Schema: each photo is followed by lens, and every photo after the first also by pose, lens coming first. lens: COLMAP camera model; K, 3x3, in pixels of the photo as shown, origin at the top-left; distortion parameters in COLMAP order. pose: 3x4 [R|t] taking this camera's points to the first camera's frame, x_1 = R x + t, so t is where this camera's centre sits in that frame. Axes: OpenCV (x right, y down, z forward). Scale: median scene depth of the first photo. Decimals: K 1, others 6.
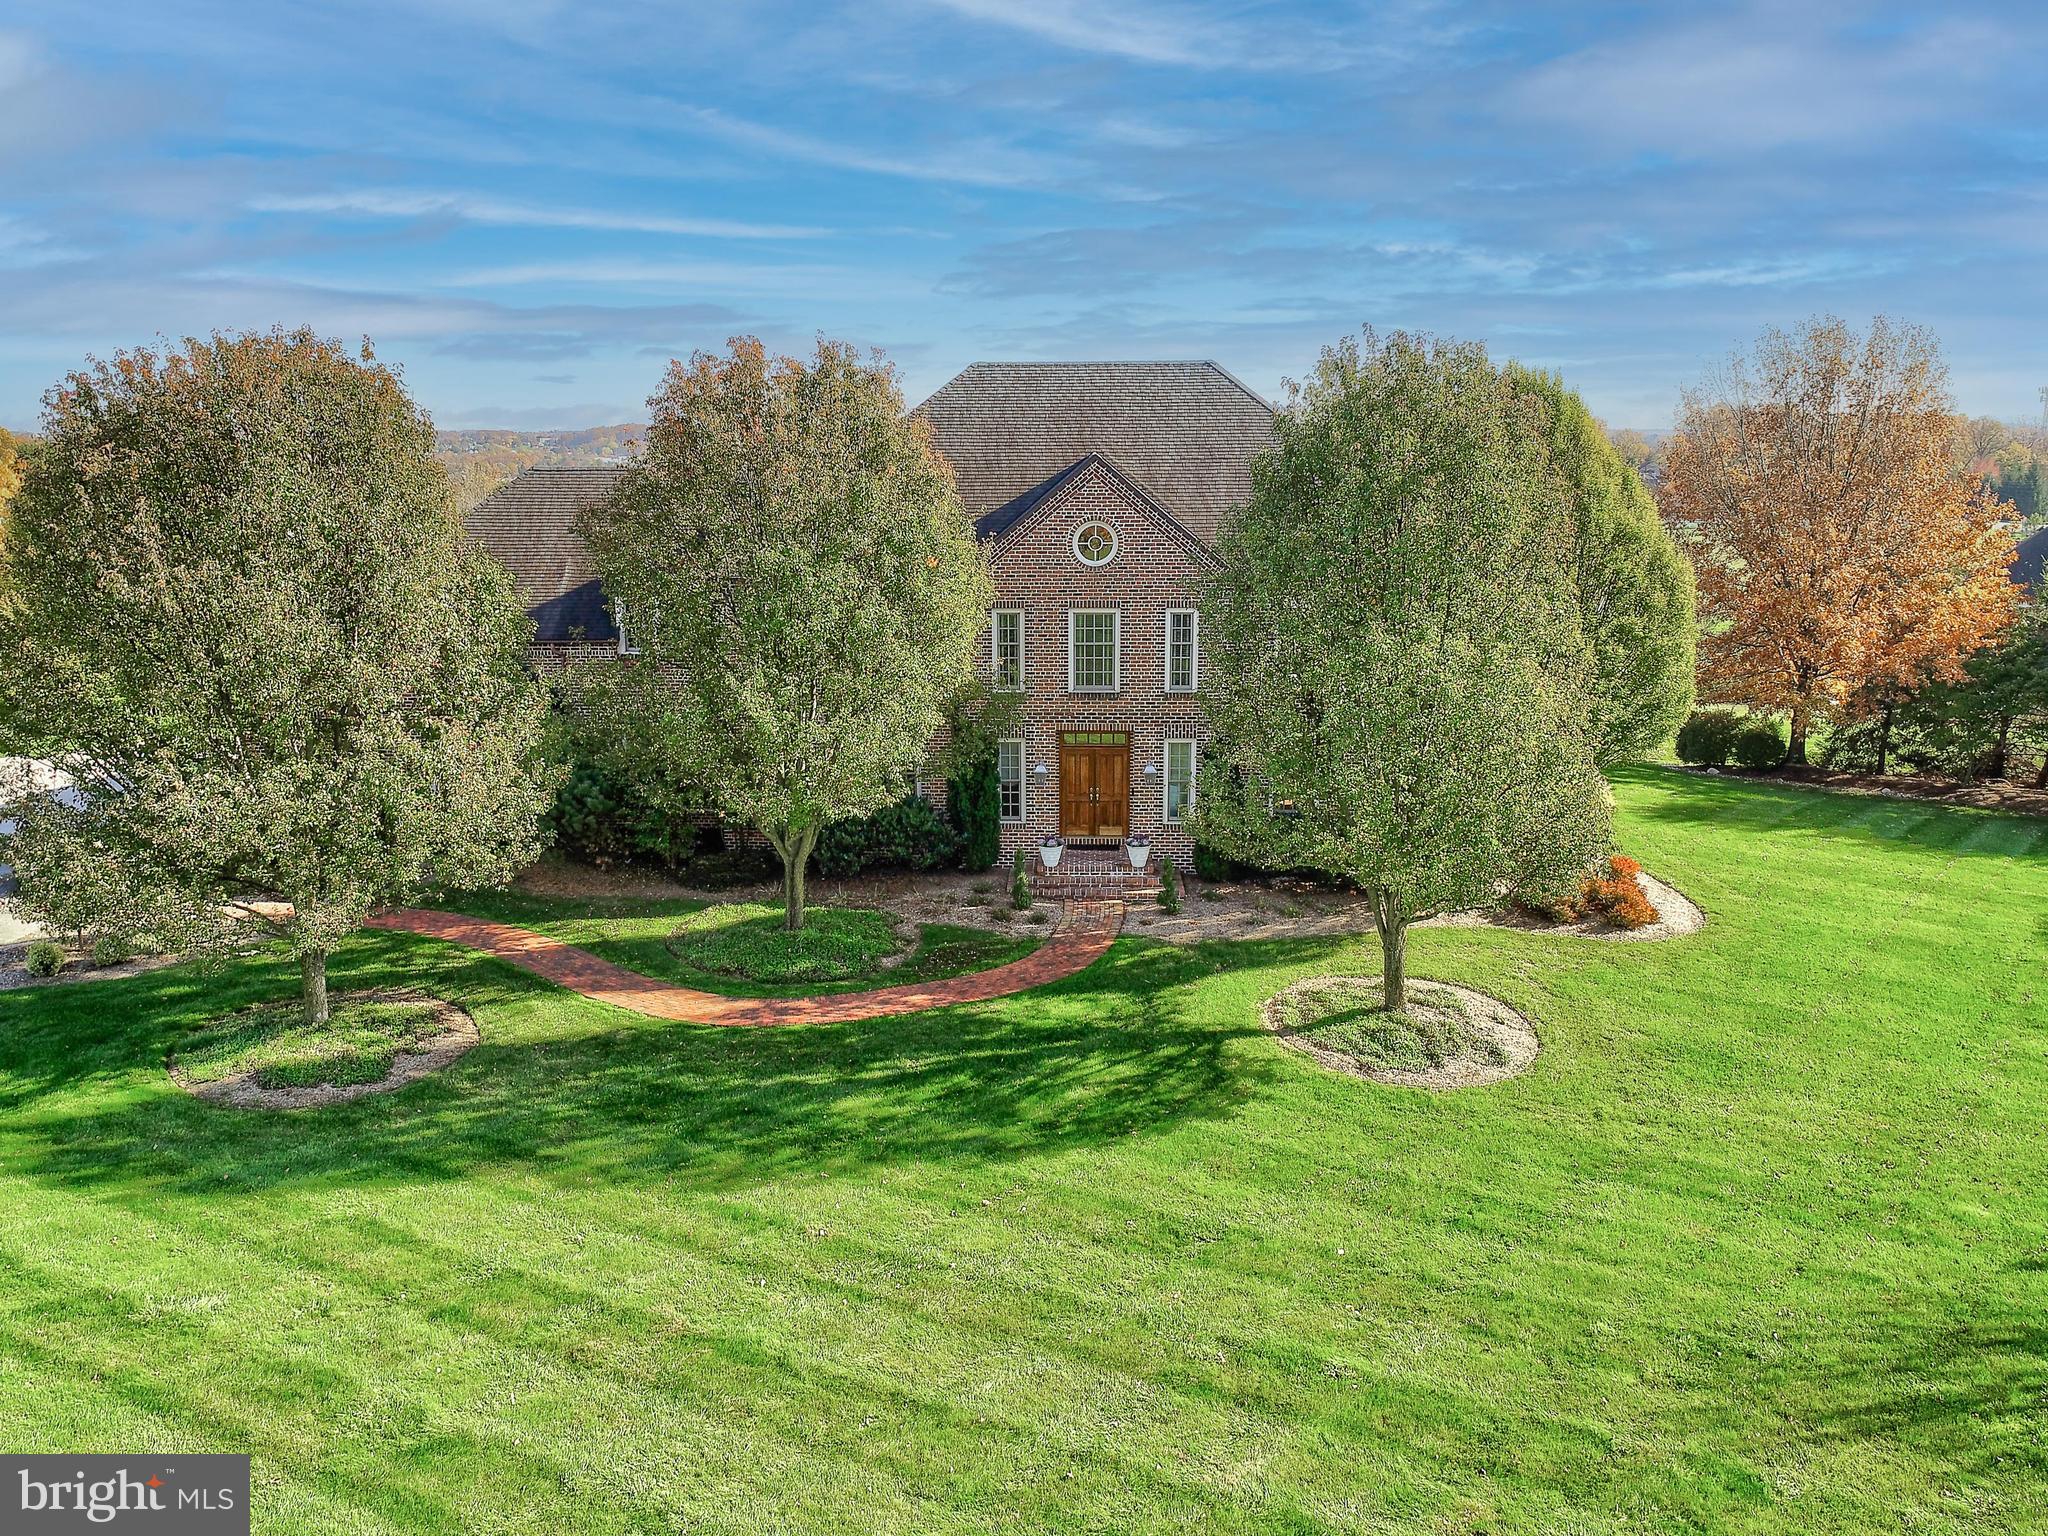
lens RADIAL K [[1589.0, 0, 1024.0], [0, 1589.0, 768.0], [0, 0, 1]] dist [0.003491, 0.003397]
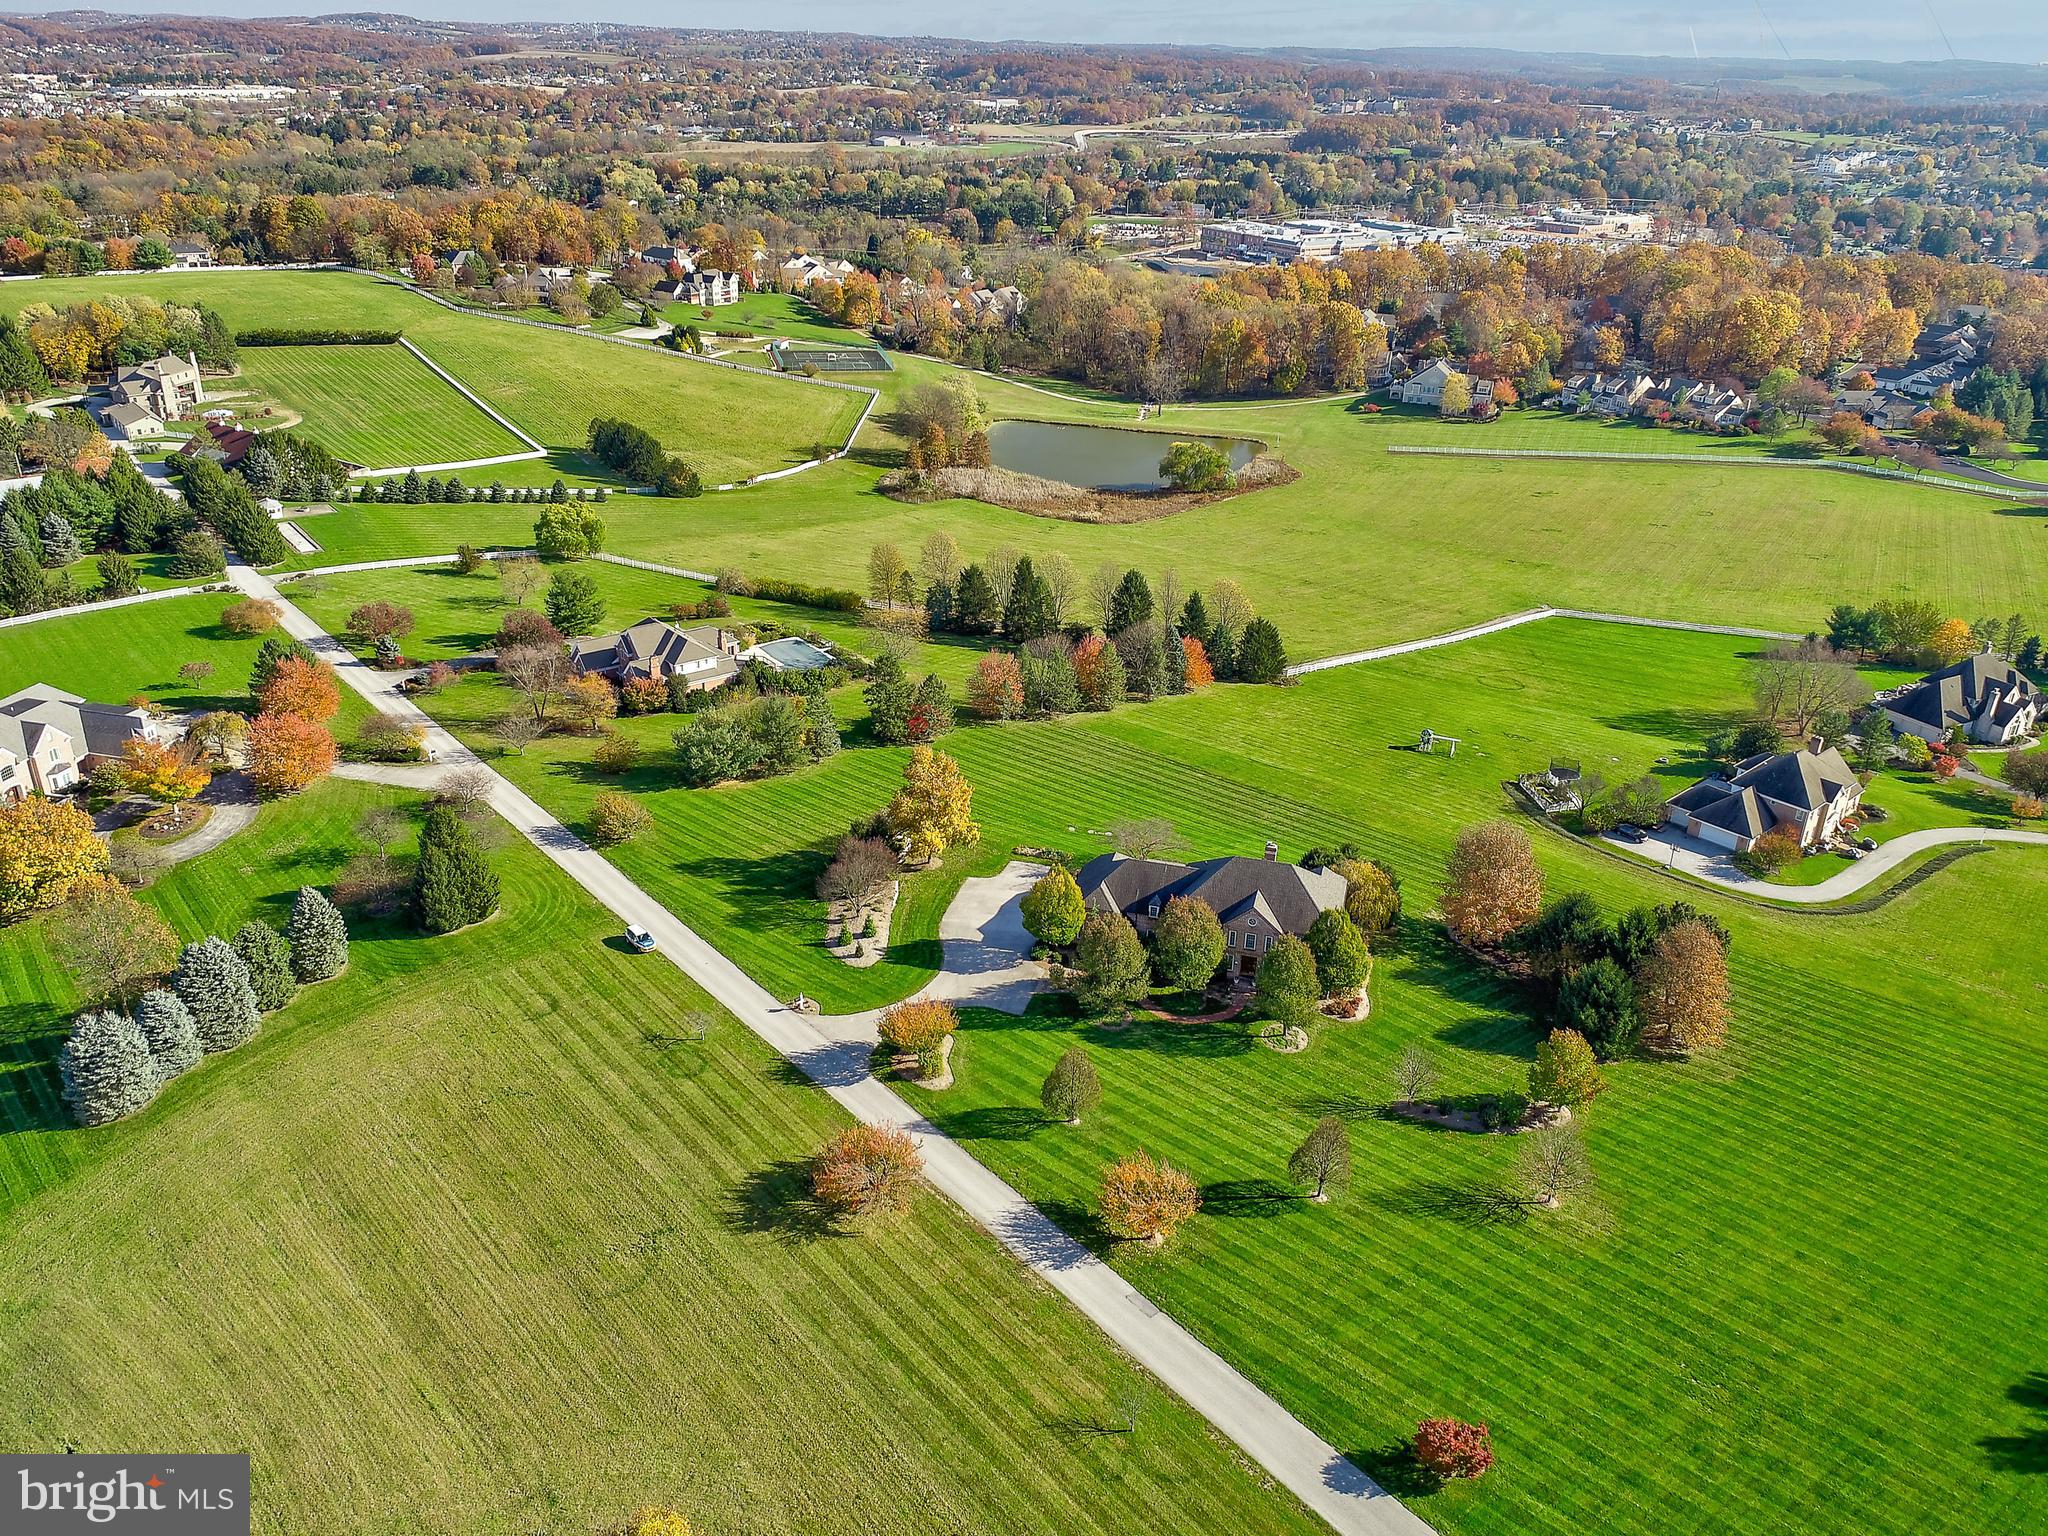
lens RADIAL K [[1589.0, 0, 1024.0], [0, 1589.0, 768.0], [0, 0, 1]] dist [0.003491, 0.003397]
pose [[0.973728, 0.116779, -0.195492, 0.341031], [-0.073386, 0.973616, 0.216070, -2.088060], [0.215567, -0.196047, 0.956607, -4.823280]]
